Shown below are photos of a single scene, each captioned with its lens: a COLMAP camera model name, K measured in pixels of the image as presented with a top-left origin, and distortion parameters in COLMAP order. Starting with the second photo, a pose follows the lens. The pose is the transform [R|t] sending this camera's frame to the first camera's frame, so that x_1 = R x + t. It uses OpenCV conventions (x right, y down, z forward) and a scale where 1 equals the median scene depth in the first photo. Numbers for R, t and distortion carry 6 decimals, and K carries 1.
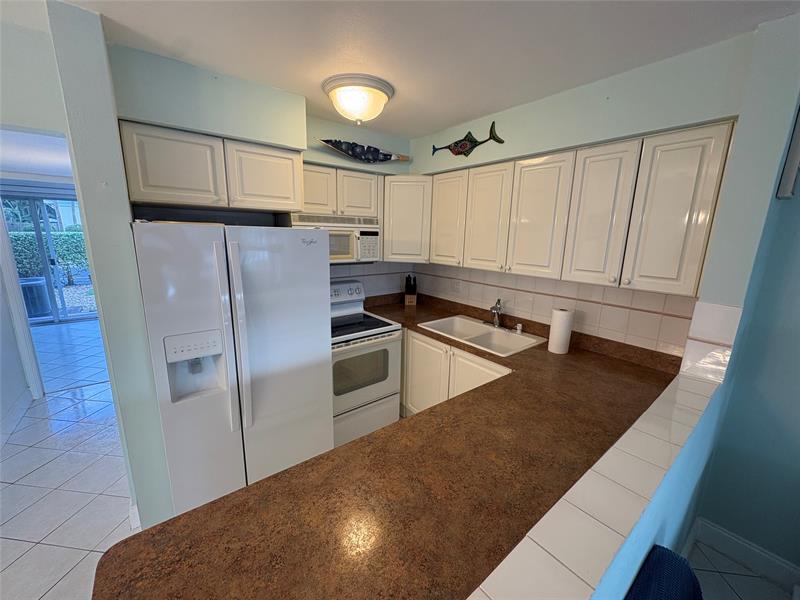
lens RADIAL K [[318.1, 0, 400.0], [0, 318.1, 300.0], [0, 0, 1]] dist [-0.000945, 0.000099]
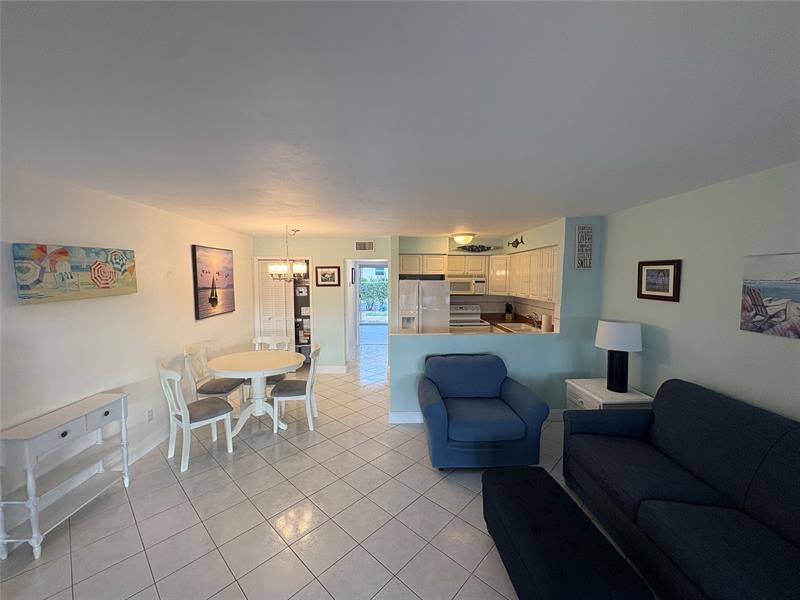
lens RADIAL K [[318.1, 0, 400.0], [0, 318.1, 300.0], [0, 0, 1]] dist [-0.000945, 0.000099]
pose [[0.806626, 0.022160, -0.590646, 0.808949], [-0.106451, 0.988403, -0.108294, 0.227470], [0.581397, 0.150228, 0.799631, -1.134486]]
